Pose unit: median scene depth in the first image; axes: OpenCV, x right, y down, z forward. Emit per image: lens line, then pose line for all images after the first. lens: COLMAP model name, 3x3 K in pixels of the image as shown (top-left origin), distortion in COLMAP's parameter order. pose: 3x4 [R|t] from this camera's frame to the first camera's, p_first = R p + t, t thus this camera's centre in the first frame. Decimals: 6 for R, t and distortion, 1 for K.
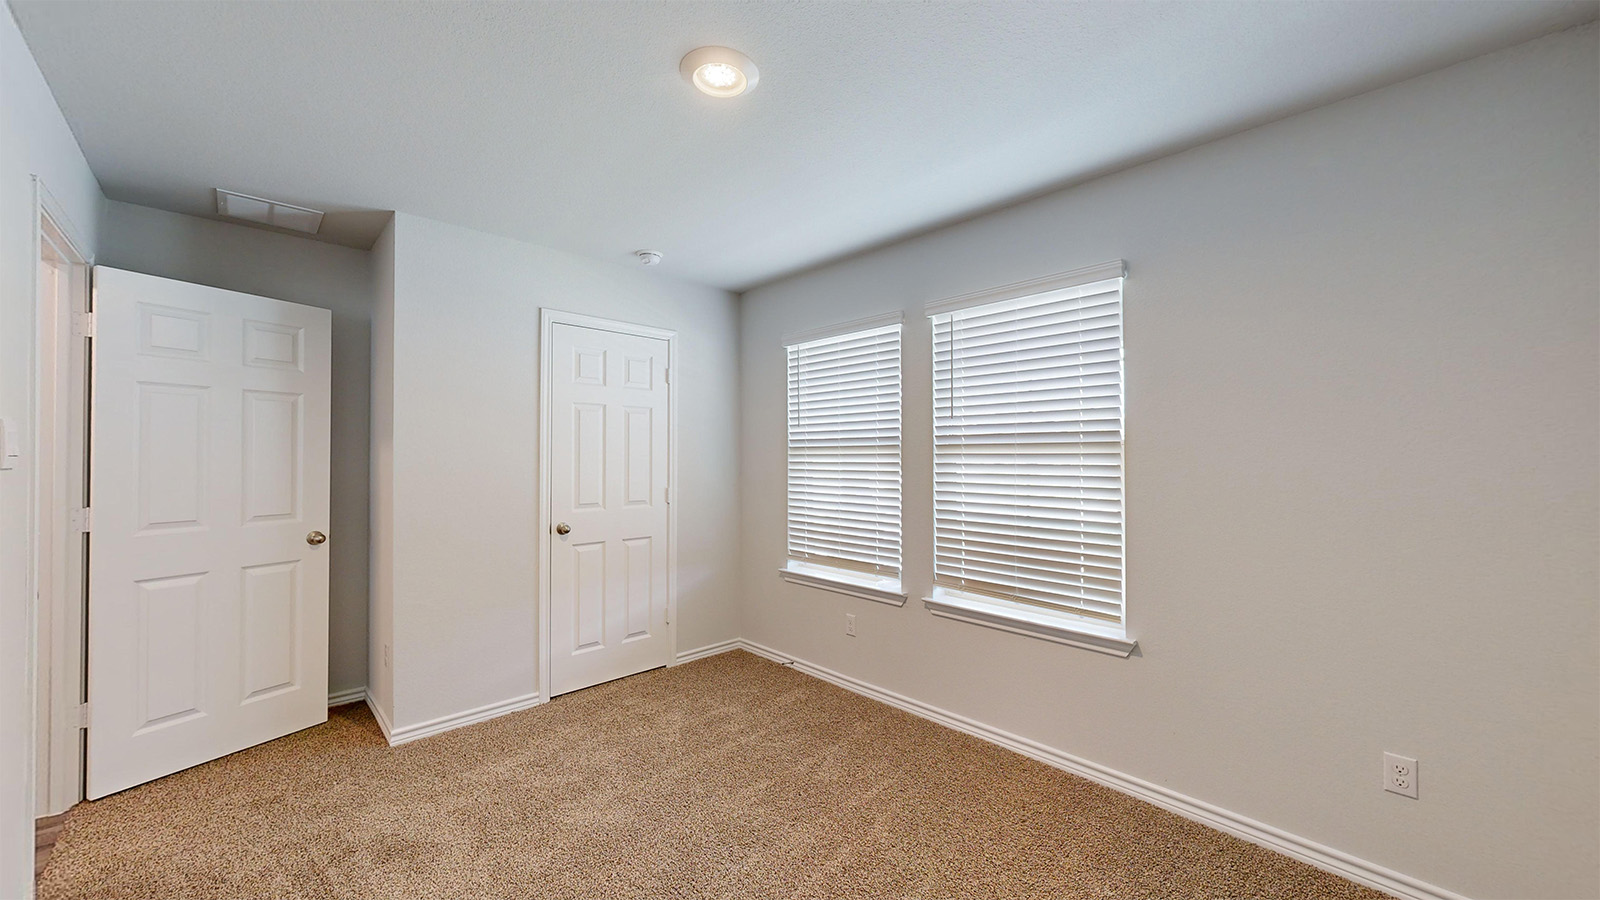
lens RADIAL K [[588.1, 0, 799.3], [0, 588.1, 452.1], [0, 0, 1]] dist [0.000292, 0.000416]
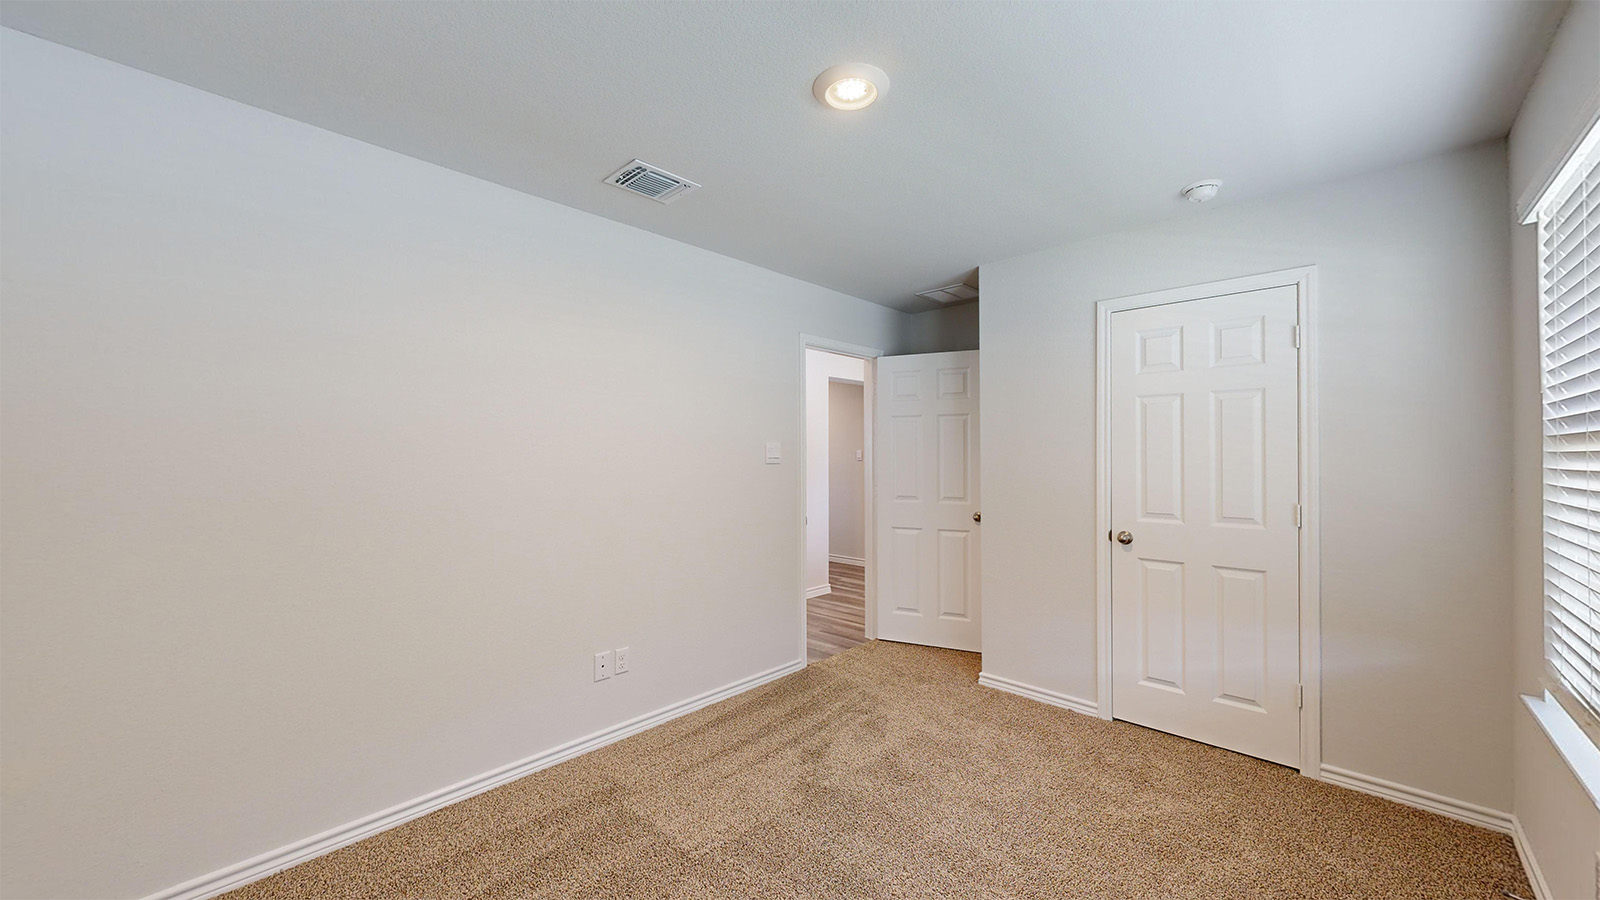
lens RADIAL K [[588.1, 0, 799.3], [0, 588.1, 452.1], [0, 0, 1]] dist [0.000292, 0.000416]
pose [[0.042900, -0.008225, -0.999046, 0.483911], [0.011247, 0.999907, -0.007749, -0.000047], [0.999016, -0.010904, 0.042989, 0.467843]]
